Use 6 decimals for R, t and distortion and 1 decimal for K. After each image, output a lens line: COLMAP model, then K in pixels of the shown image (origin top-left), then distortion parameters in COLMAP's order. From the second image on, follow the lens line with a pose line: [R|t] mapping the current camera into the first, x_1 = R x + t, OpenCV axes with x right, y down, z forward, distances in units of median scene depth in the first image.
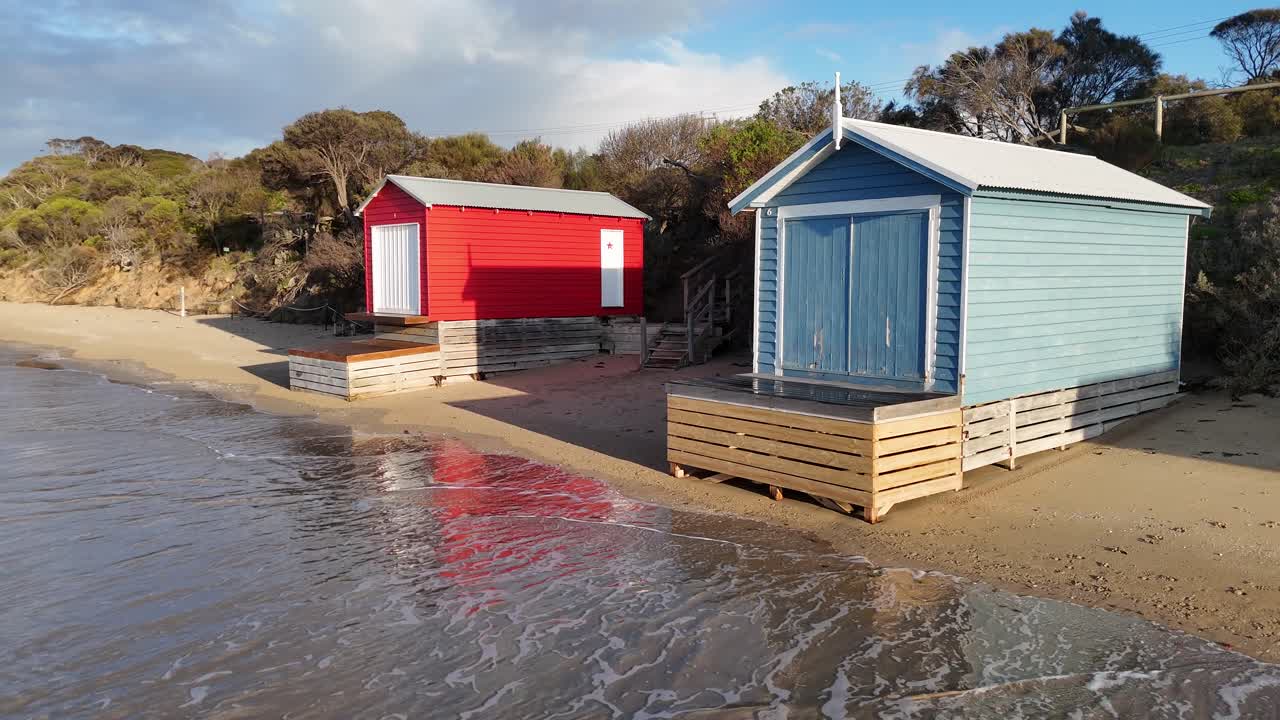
lens RADIAL K [[912.7, 0, 640.0], [0, 912.7, 360.0], [0, 0, 1]] dist [0.084250, -0.136642]
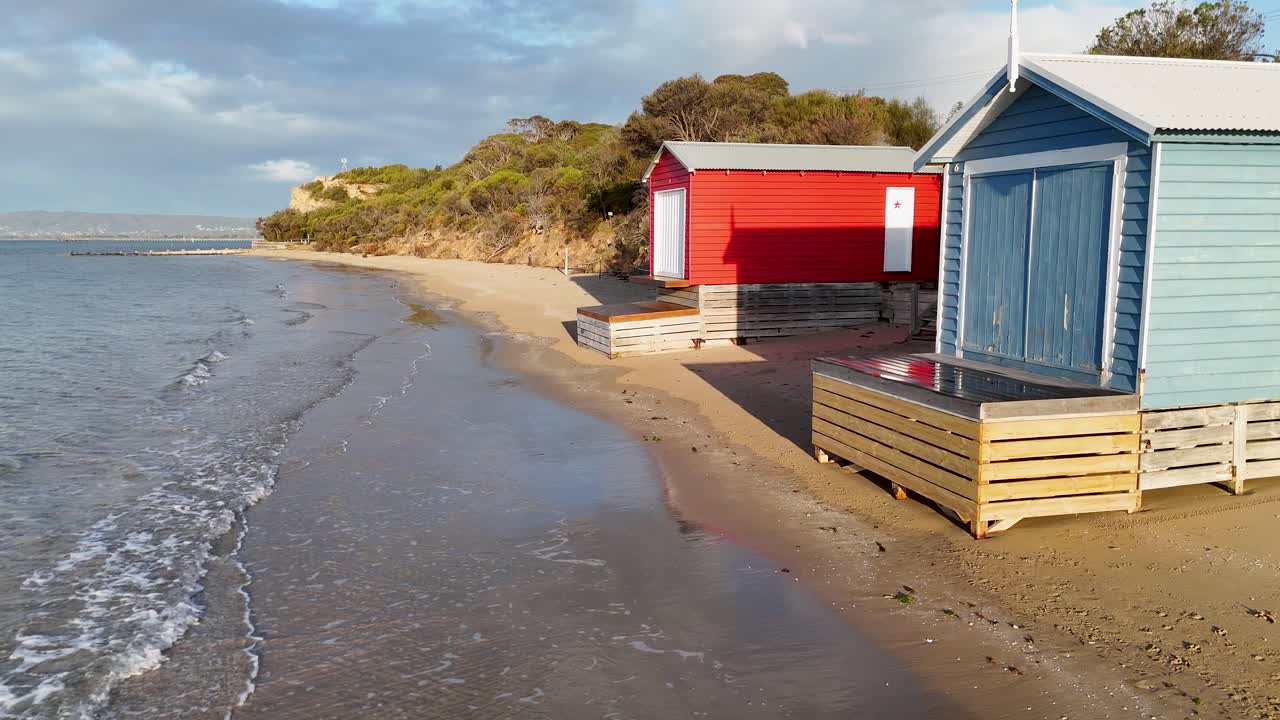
lens RADIAL K [[924.1, 0, 640.0], [0, 924.1, 360.0], [0, 0, 1]] dist [0.000767, -0.005132]
pose [[0.901671, 0.052557, -0.429218, 0.252224], [-0.033634, 0.998103, 0.051559, -0.015477], [0.431113, -0.032053, 0.901728, 0.078174]]
